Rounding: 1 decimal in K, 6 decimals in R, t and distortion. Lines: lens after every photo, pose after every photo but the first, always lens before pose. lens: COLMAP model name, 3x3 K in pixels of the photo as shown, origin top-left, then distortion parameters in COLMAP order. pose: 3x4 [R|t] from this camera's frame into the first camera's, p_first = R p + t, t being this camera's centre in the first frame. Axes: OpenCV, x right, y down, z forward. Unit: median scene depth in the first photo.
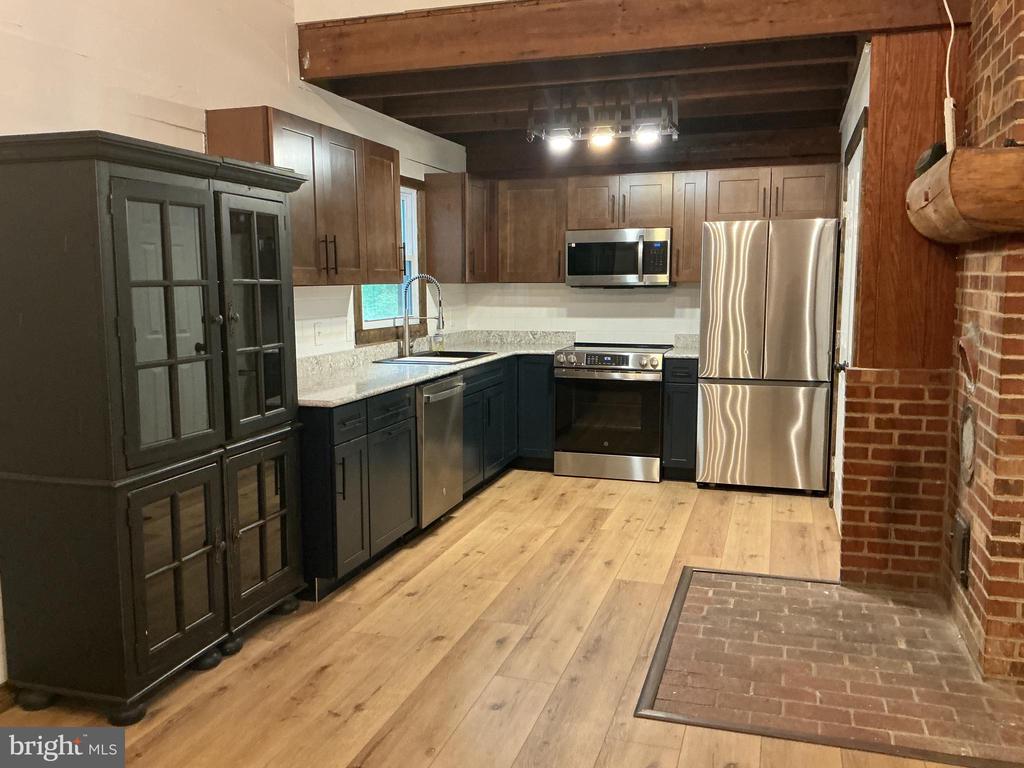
lens RADIAL K [[849.0, 0, 512.1], [0, 849.0, 381.3], [0, 0, 1]] dist [0.061395, -0.113749]
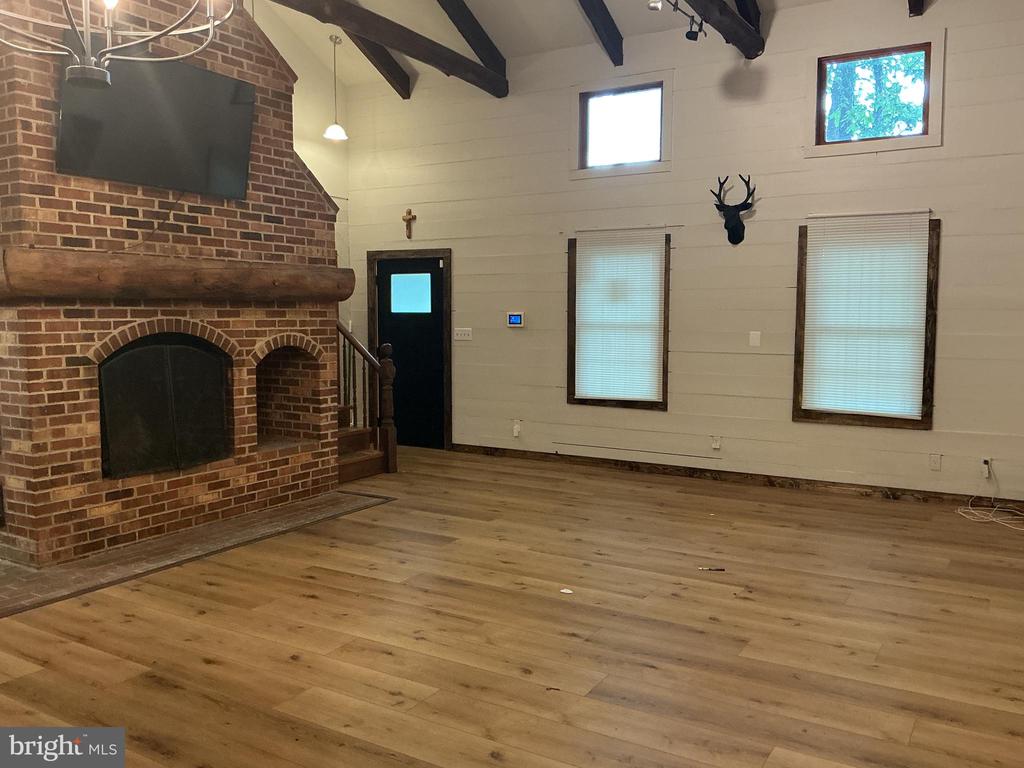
lens RADIAL K [[849.0, 0, 514.1], [0, 849.0, 381.9], [0, 0, 1]] dist [0.061395, -0.113749]
pose [[0.241207, -0.075401, 0.967540, -0.804037], [0.115723, 0.992098, 0.048465, 0.022724], [-0.963550, 0.100276, 0.248026, -0.321266]]
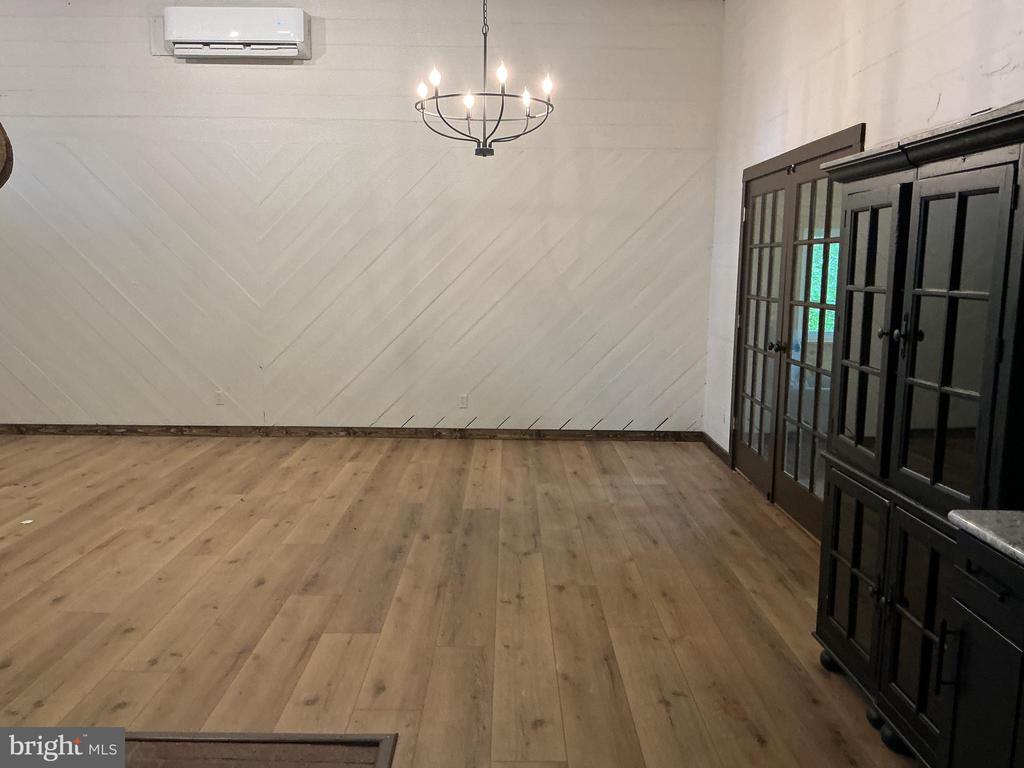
lens RADIAL K [[849.0, 0, 514.2], [0, 849.0, 381.9], [0, 0, 1]] dist [0.061395, -0.113749]
pose [[-0.951597, 0.034571, -0.305399, 0.286781], [-0.044613, 0.967593, 0.248542, -0.231946], [0.304094, 0.250136, -0.919216, 1.755775]]
